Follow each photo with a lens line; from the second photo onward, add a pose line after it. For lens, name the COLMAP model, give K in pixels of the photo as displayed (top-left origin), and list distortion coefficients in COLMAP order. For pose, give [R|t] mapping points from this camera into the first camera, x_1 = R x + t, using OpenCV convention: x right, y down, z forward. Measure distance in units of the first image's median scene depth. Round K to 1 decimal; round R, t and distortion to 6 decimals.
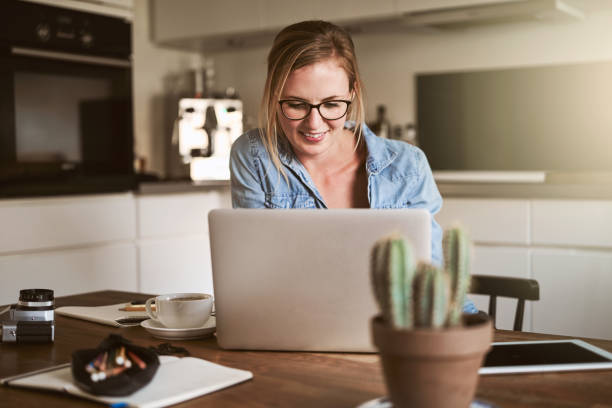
lens RADIAL K [[872.7, 0, 308.6], [0, 872.7, 203.6], [0, 0, 1]] dist [-0.001156, 0.000000]
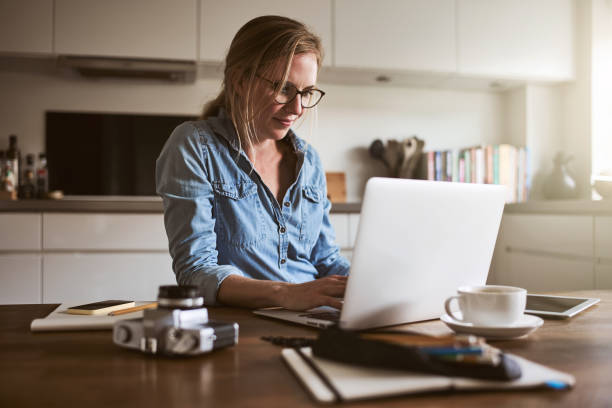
lens RADIAL K [[623.3, 0, 304.5], [0, 623.3, 202.7], [0, 0, 1]] dist [-0.049537, 0.000000]
pose [[0.717998, 0.020470, 0.695744, -0.479888], [0.021853, 0.998412, -0.051926, 0.052439], [-0.695702, 0.052487, 0.716411, 0.475862]]
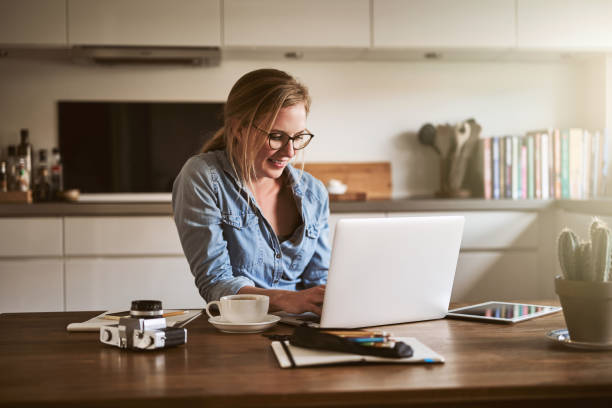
lens RADIAL K [[872.7, 0, 307.4], [0, 872.7, 202.0], [0, 0, 1]] dist [-0.001156, 0.000000]
pose [[0.778499, -0.011592, 0.627538, -0.744306], [0.030133, 0.999367, -0.018921, 0.003383], [-0.626922, 0.033639, 0.778356, 0.017767]]
